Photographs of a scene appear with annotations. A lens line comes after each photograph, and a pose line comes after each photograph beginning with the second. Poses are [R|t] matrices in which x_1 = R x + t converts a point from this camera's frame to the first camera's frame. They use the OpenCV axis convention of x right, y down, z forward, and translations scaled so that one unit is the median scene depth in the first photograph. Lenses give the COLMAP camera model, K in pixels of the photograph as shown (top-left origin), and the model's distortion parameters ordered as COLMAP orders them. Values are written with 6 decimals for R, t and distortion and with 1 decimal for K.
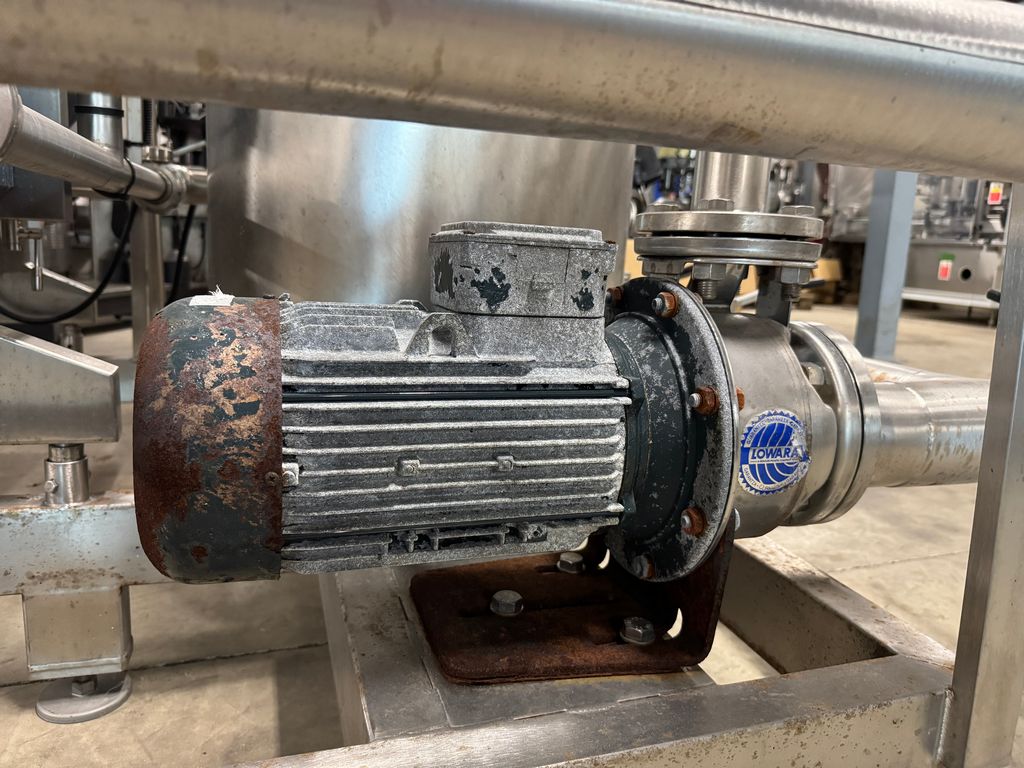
lens RADIAL K [[732.8, 0, 522.2], [0, 732.8, 380.3], [0, 0, 1]] dist [-0.000796, -0.020834]
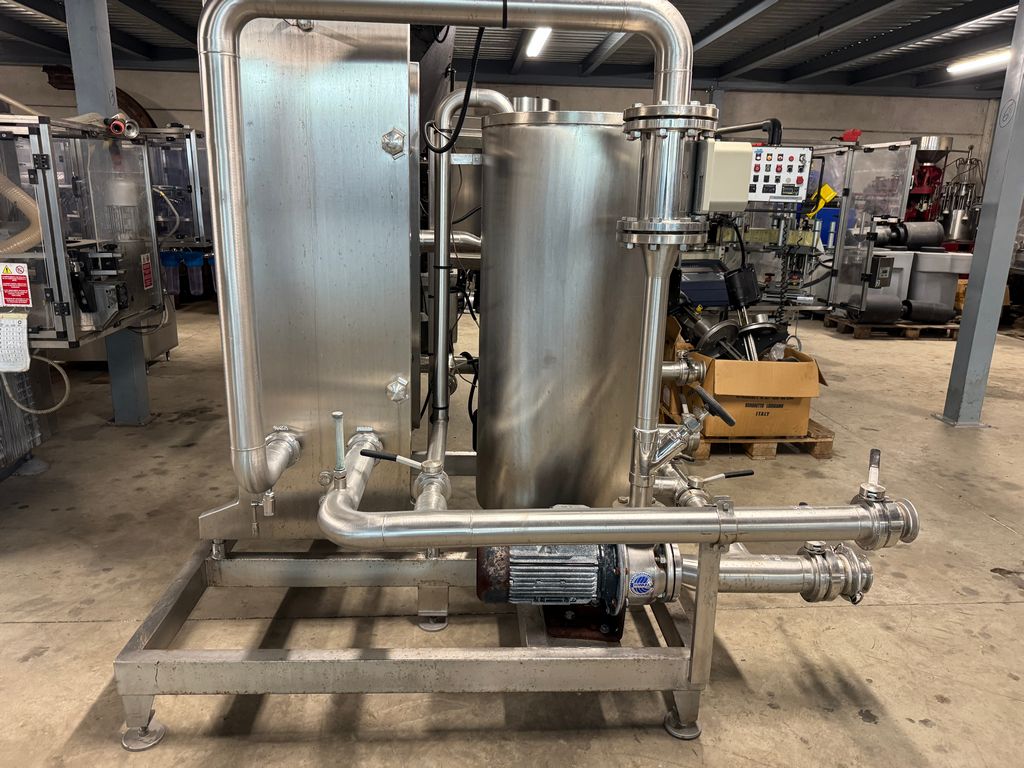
lens RADIAL K [[732.8, 0, 504.8], [0, 732.8, 380.1], [0, 0, 1]] dist [-0.000796, -0.020834]
pose [[0.958302, 0.041913, -0.282666, 0.698887], [-0.025013, 0.997691, 0.063136, -1.141997], [0.284660, -0.053433, 0.957138, -2.626928]]
